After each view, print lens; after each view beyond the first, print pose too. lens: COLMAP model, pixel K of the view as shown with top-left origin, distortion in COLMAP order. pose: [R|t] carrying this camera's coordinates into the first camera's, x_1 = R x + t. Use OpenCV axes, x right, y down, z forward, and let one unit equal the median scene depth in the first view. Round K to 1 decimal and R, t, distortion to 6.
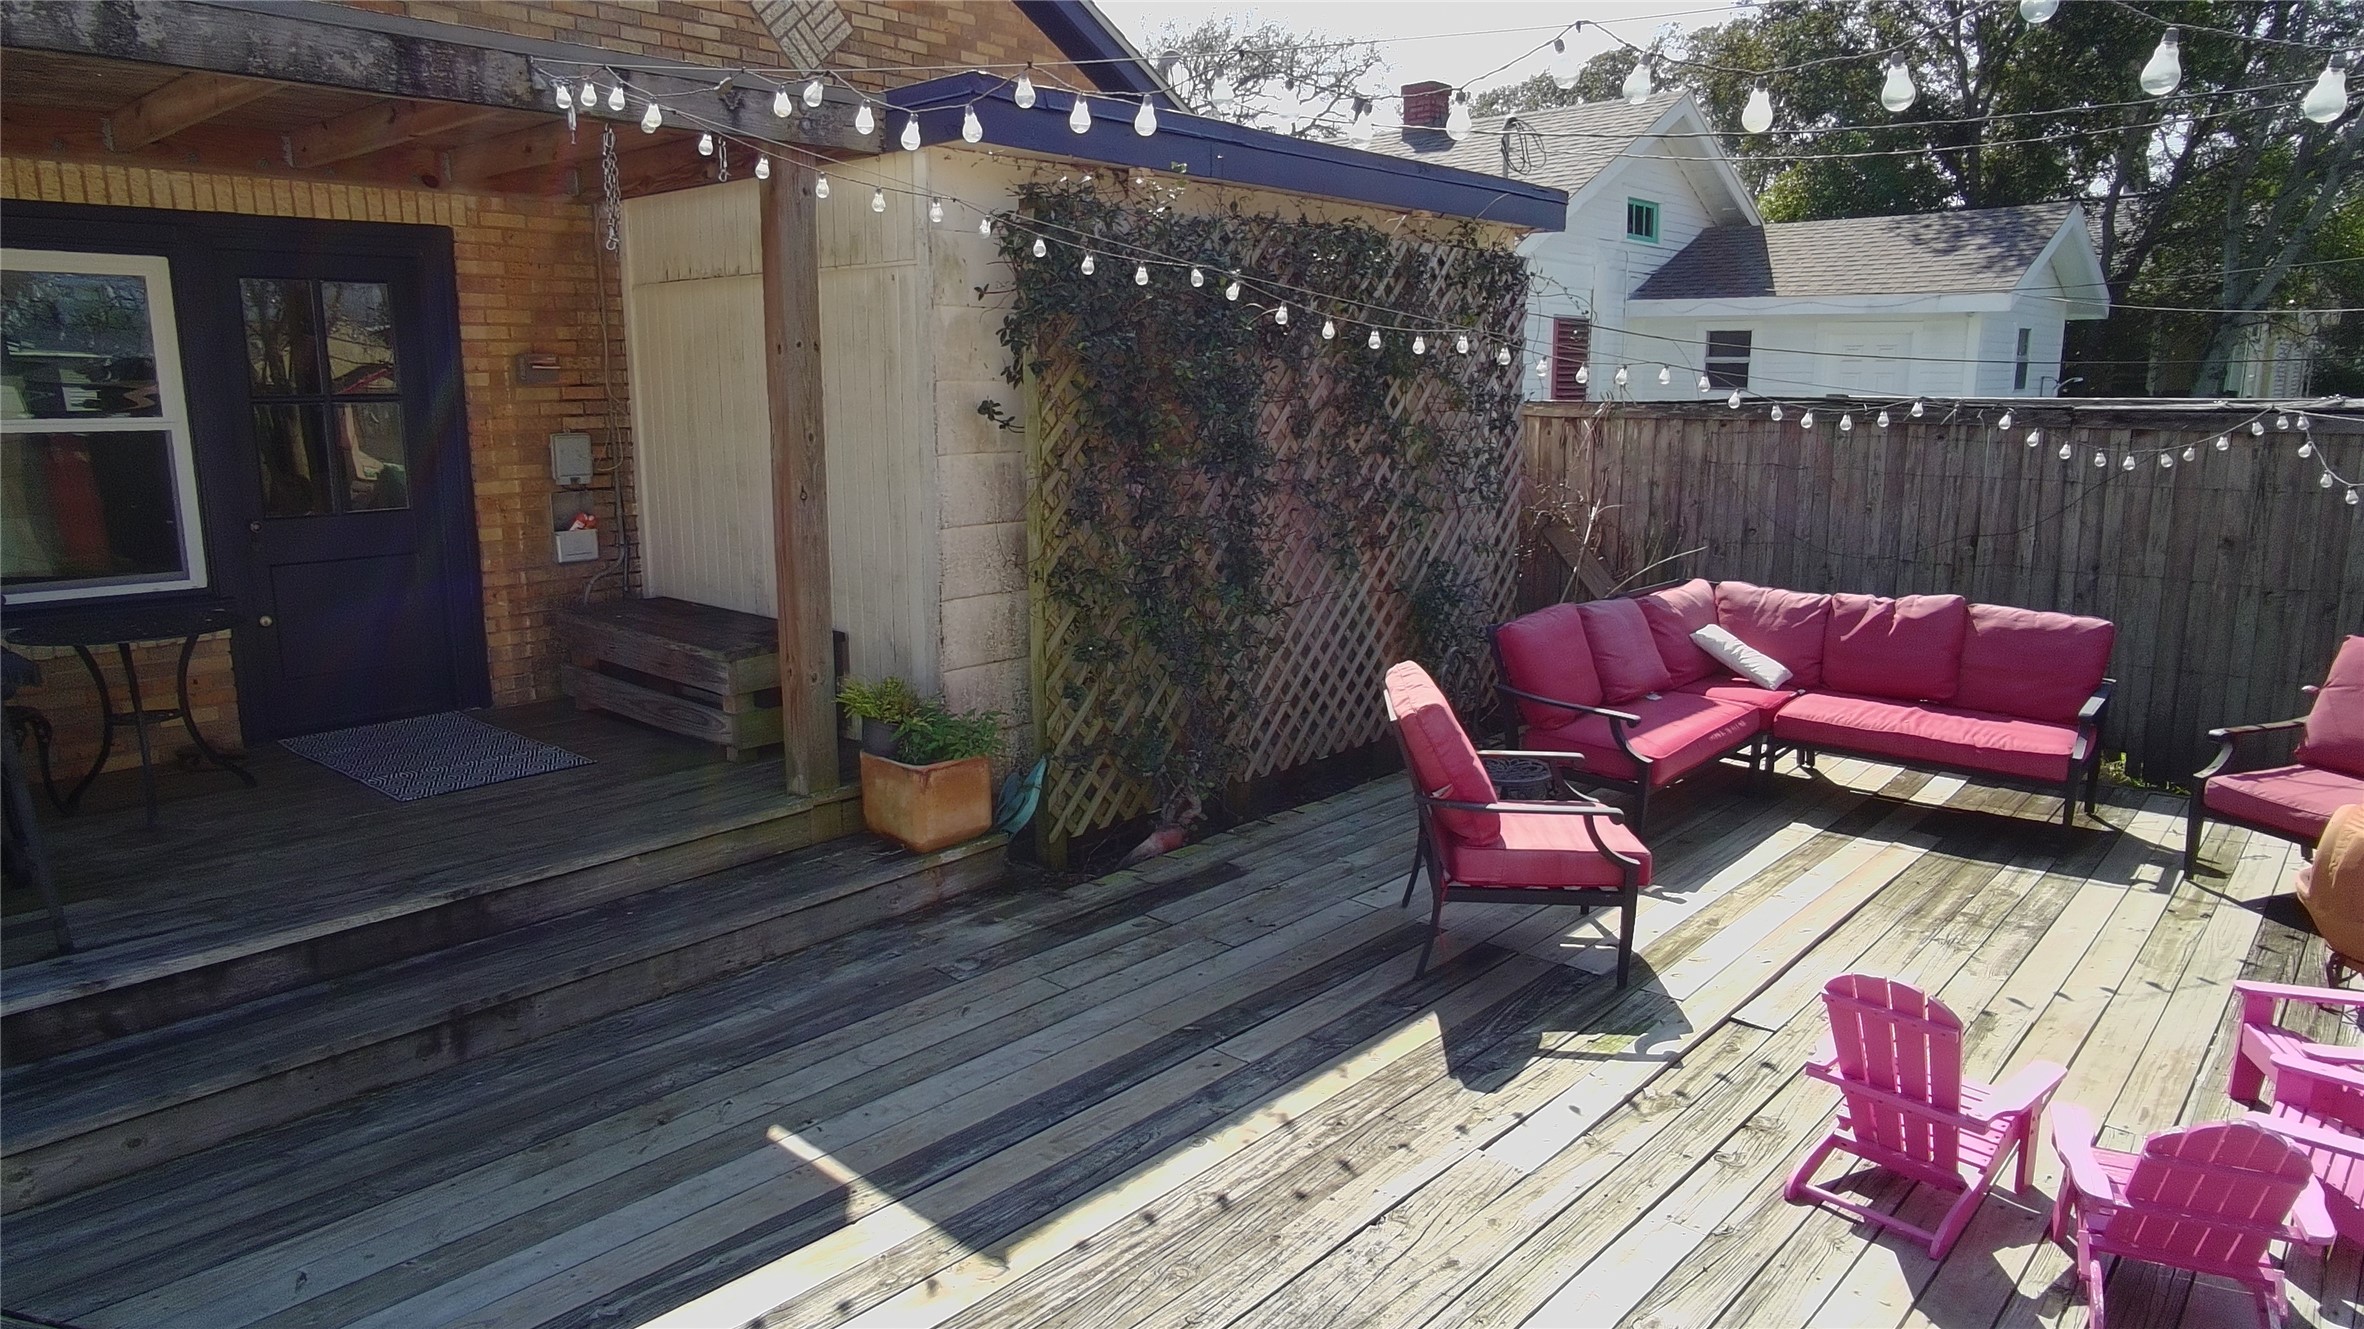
lens RADIAL K [[1455.0, 0, 1175.8], [0, 1455.0, 655.8], [0, 0, 1]] dist [-0.062492, 0.045414]
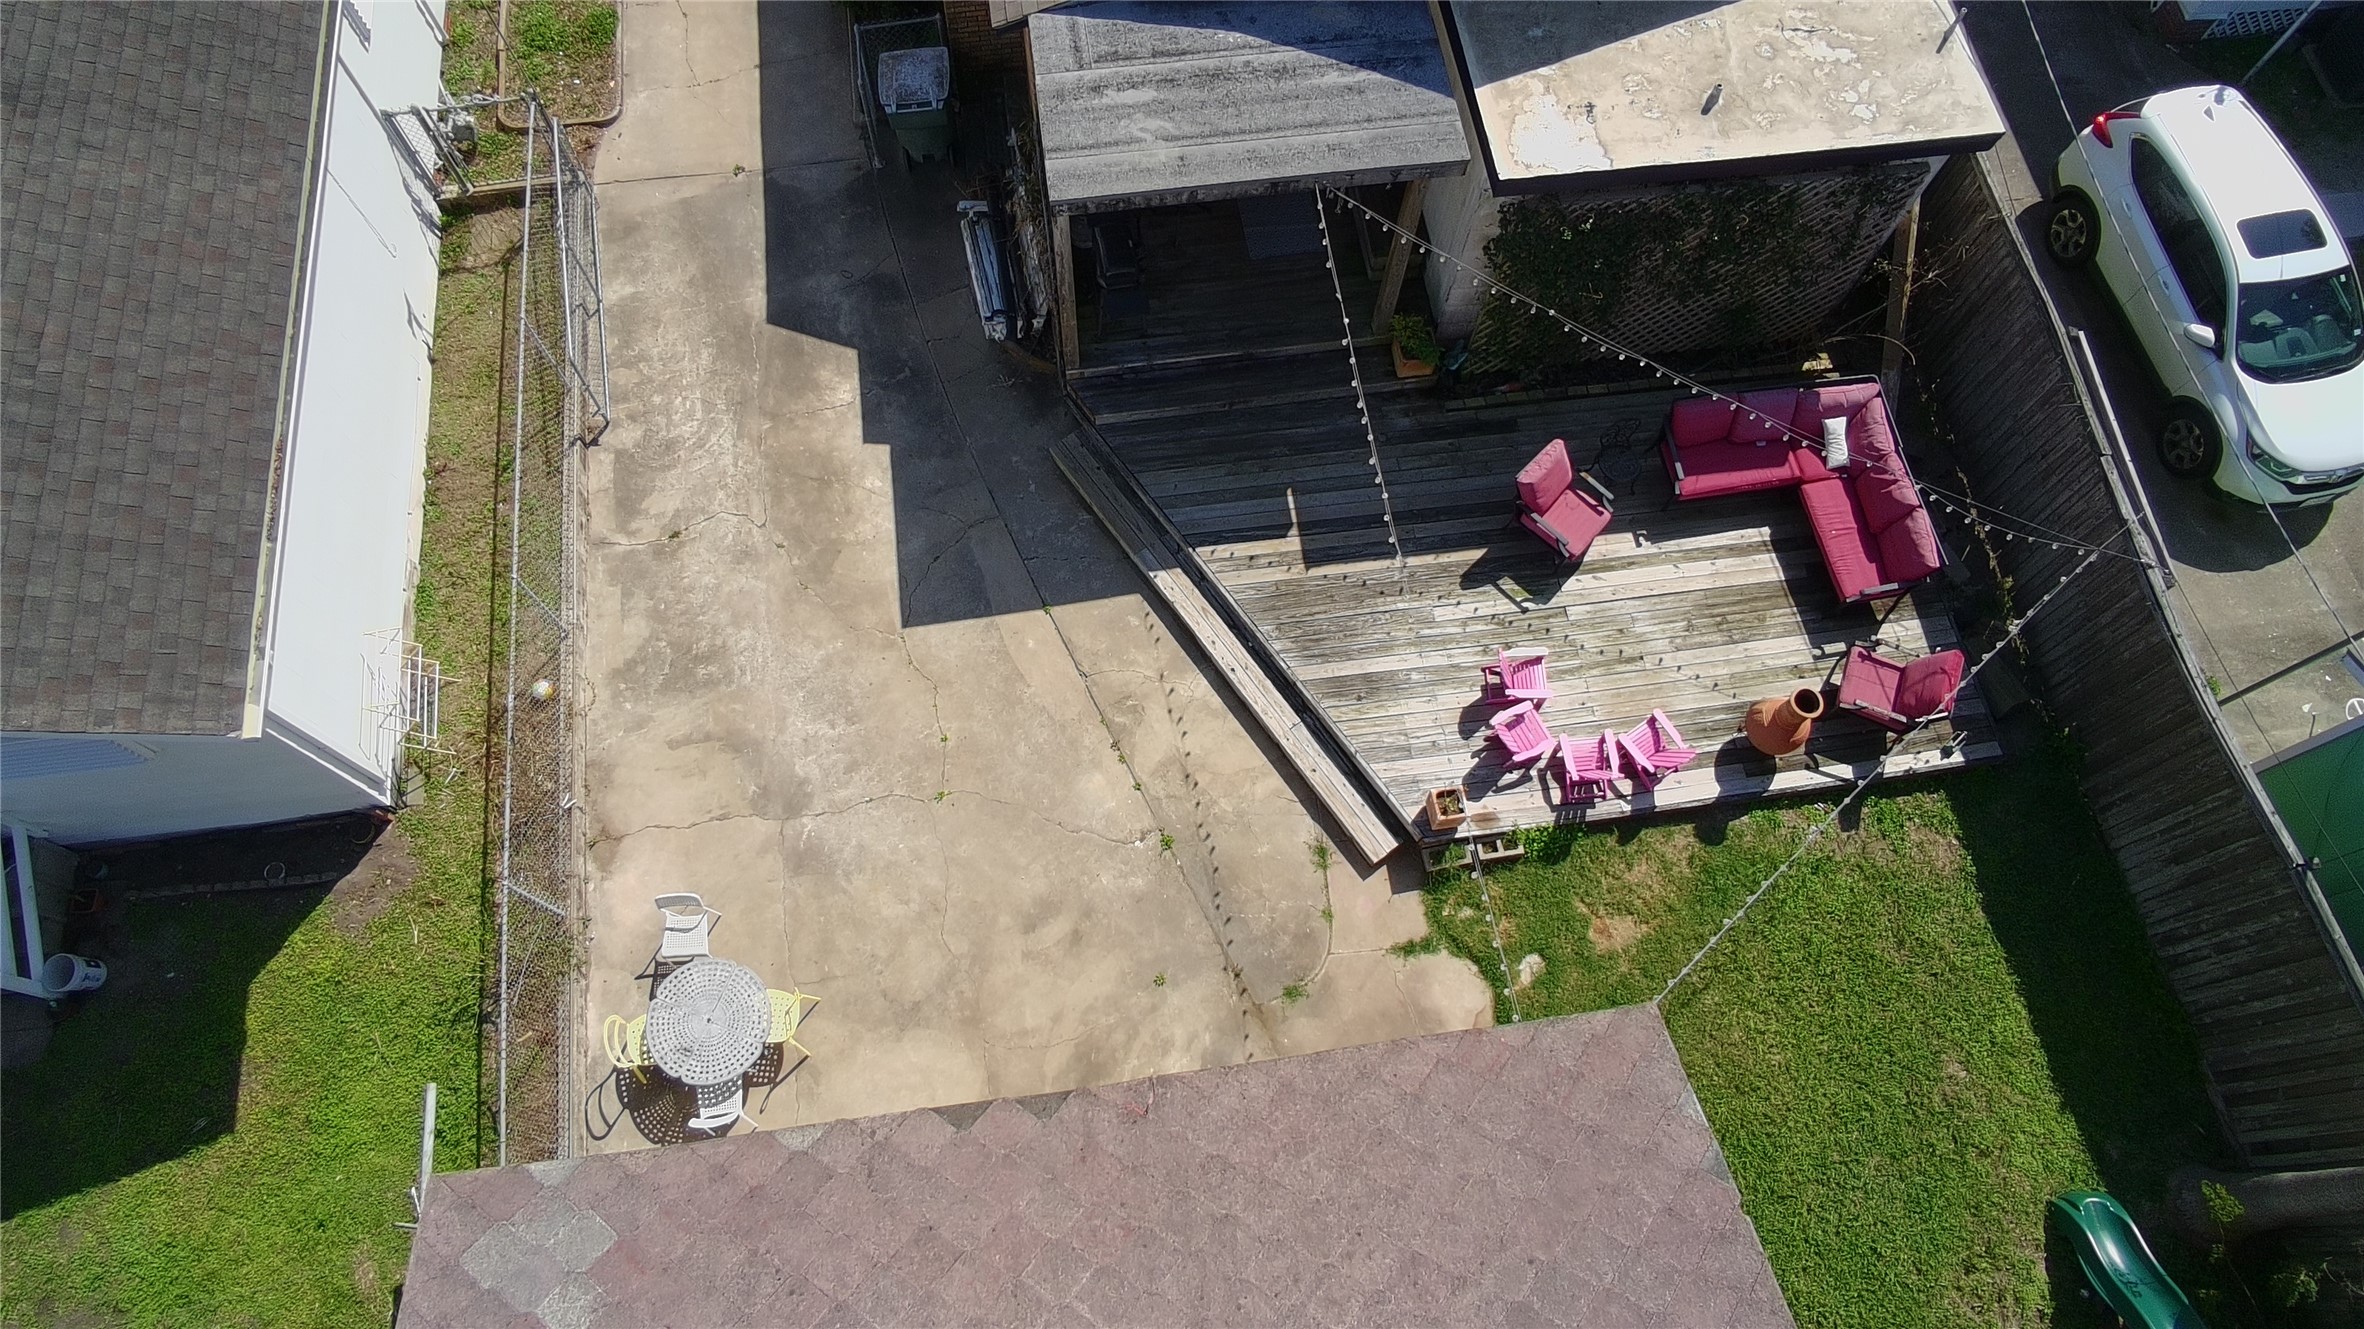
lens RADIAL K [[1455.0, 0, 1170.1], [0, 1455.0, 671.1], [0, 0, 1]] dist [-0.062492, 0.045414]
pose [[0.767709, 0.603117, -0.216503, 0.380137], [-0.140507, 0.488077, 0.861417, -1.723453], [0.625205, -0.630897, 0.459443, -0.798334]]
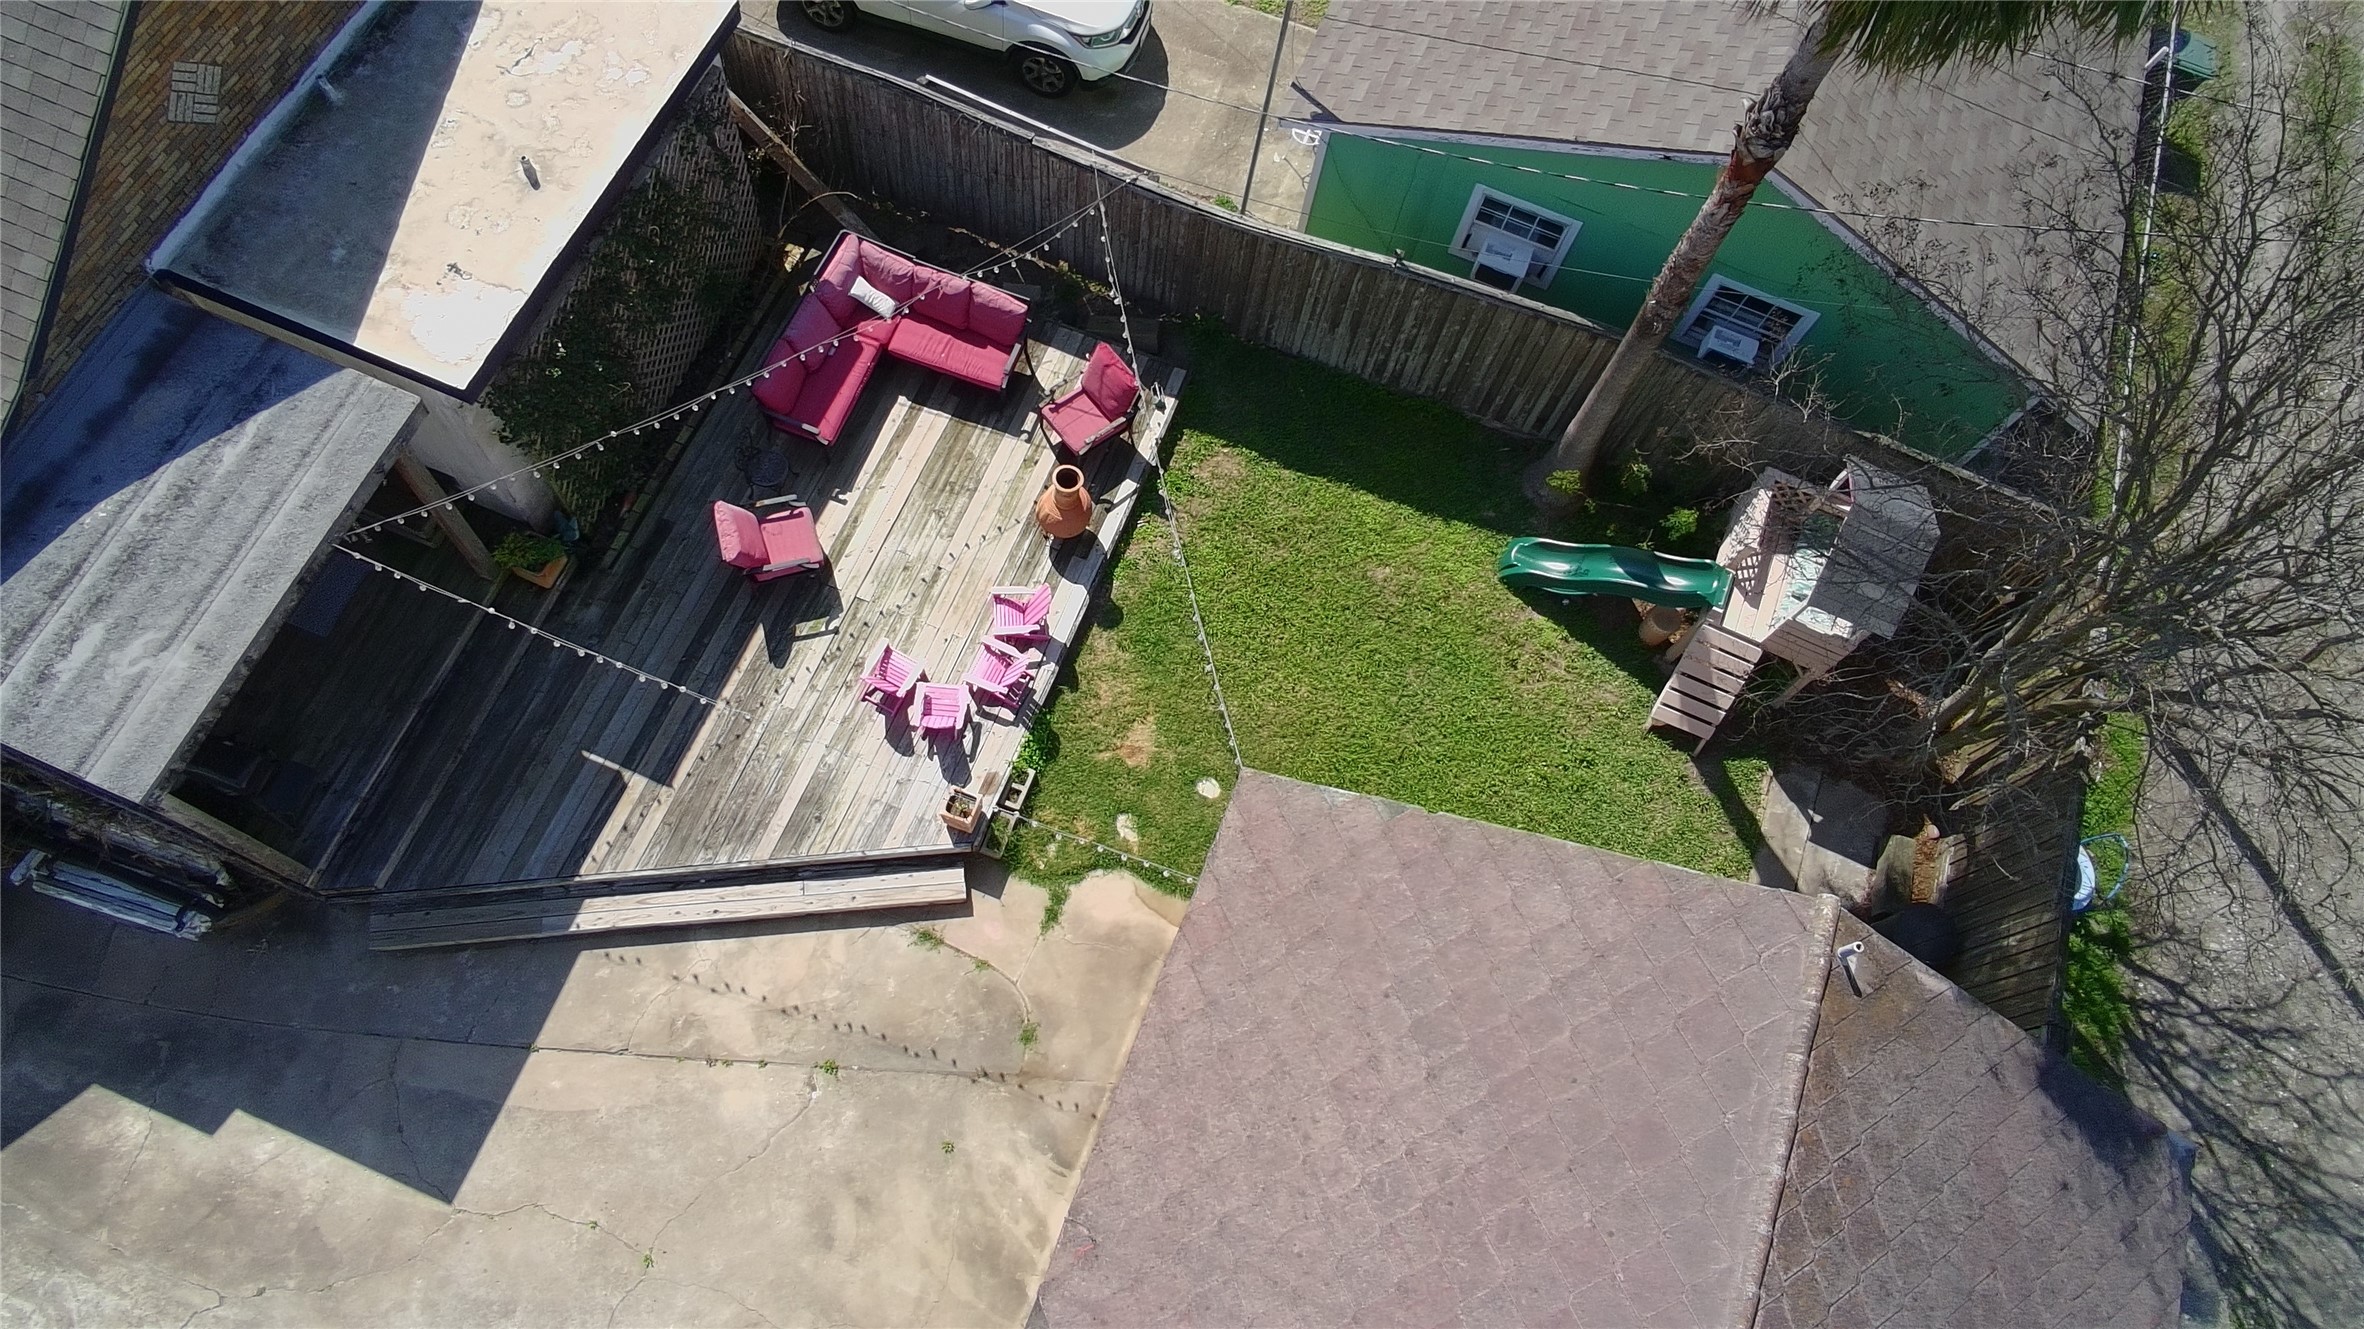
lens RADIAL K [[1455.0, 0, 1171.9], [0, 1455.0, 676.5], [0, 0, 1]] dist [-0.062492, 0.045414]
pose [[0.929341, -0.296595, 0.219901, 0.217739], [-0.034988, 0.522157, 0.852132, -1.823816], [-0.367561, -0.799615, 0.474884, -0.678280]]
